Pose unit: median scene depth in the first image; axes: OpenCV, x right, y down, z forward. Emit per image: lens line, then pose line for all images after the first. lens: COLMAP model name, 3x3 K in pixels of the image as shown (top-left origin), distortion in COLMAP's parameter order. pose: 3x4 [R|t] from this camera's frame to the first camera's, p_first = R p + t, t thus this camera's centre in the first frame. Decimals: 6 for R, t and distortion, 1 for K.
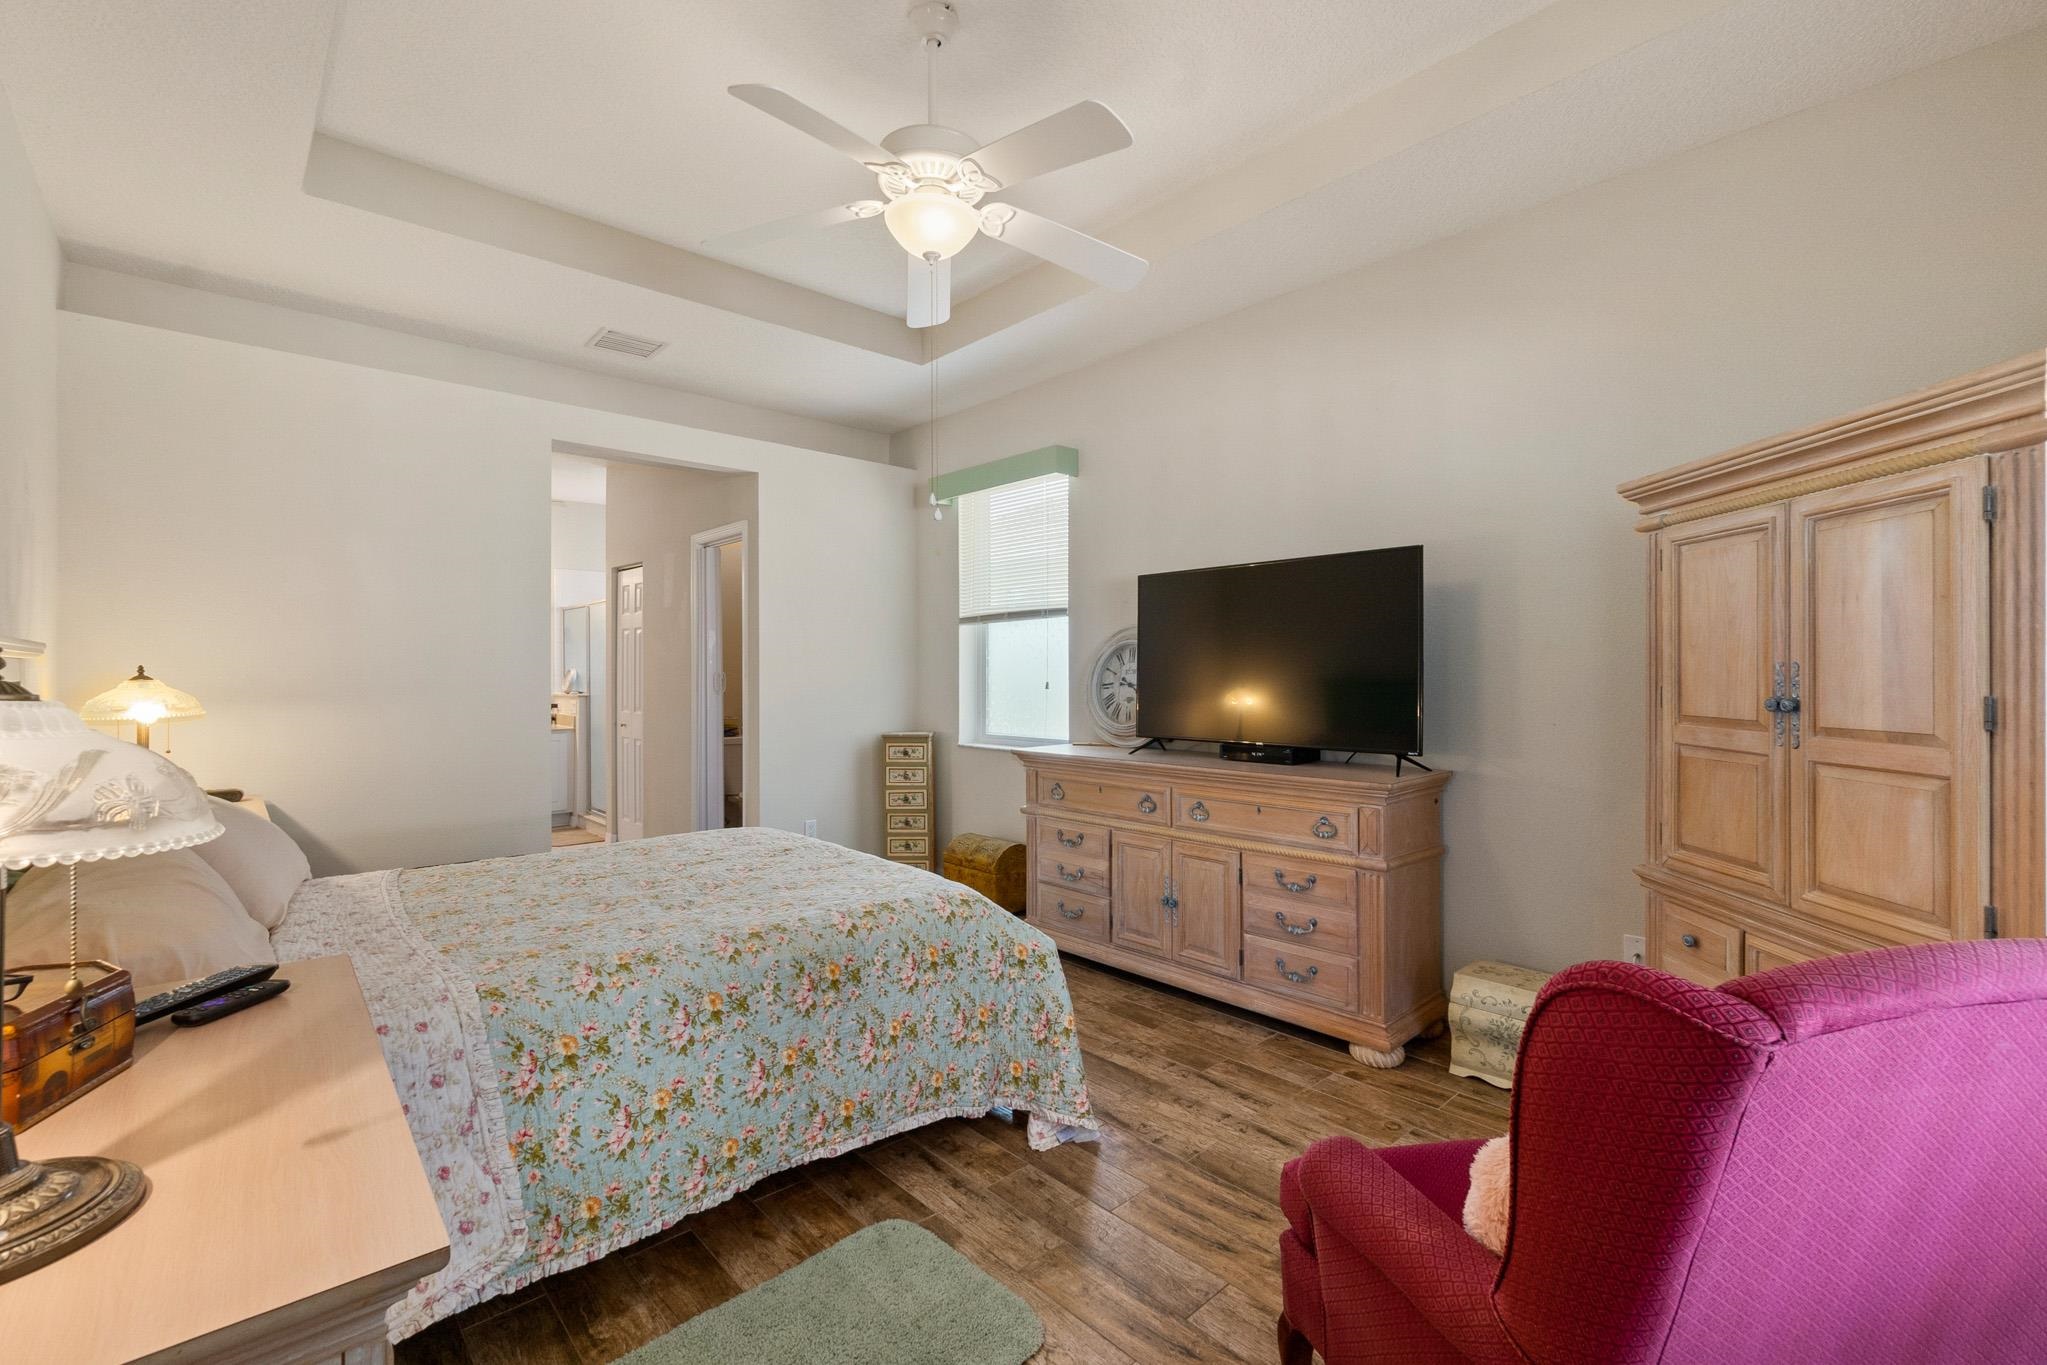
lens RADIAL K [[880.8, 0, 1019.5], [0, 880.8, 680.4], [0, 0, 1]] dist [-0.001605, -0.000126]
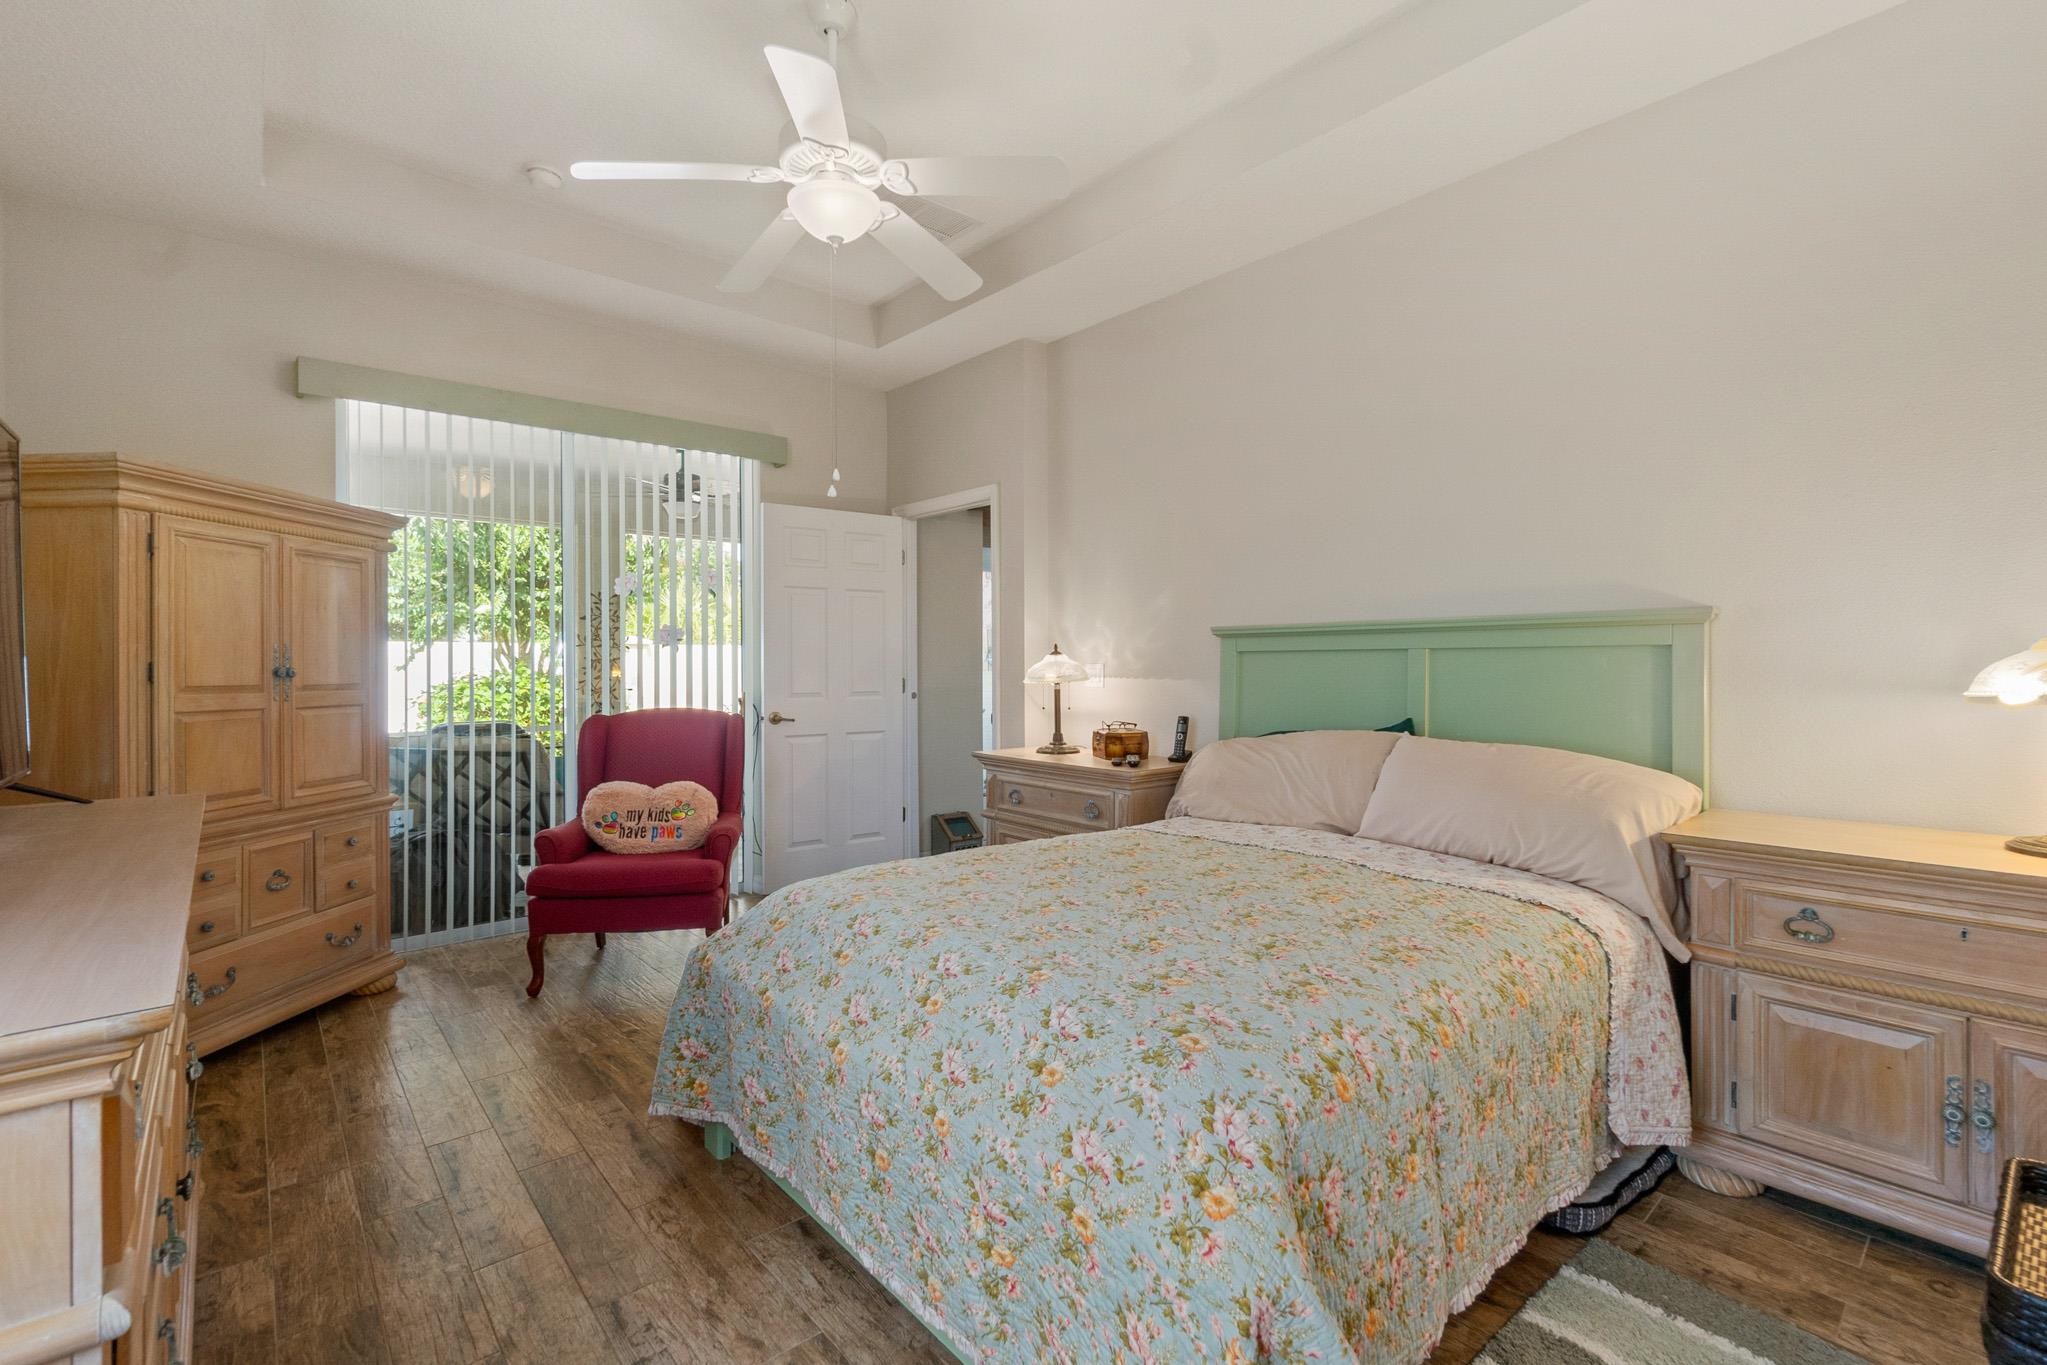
lens RADIAL K [[880.8, 0, 1027.0], [0, 880.8, 663.8], [0, 0, 1]] dist [-0.001605, -0.000126]
pose [[-0.999938, 0.002770, 0.010752, -0.380072], [0.002820, 0.999985, 0.004703, 0.008995], [-0.010739, 0.004733, -0.999931, 2.341058]]
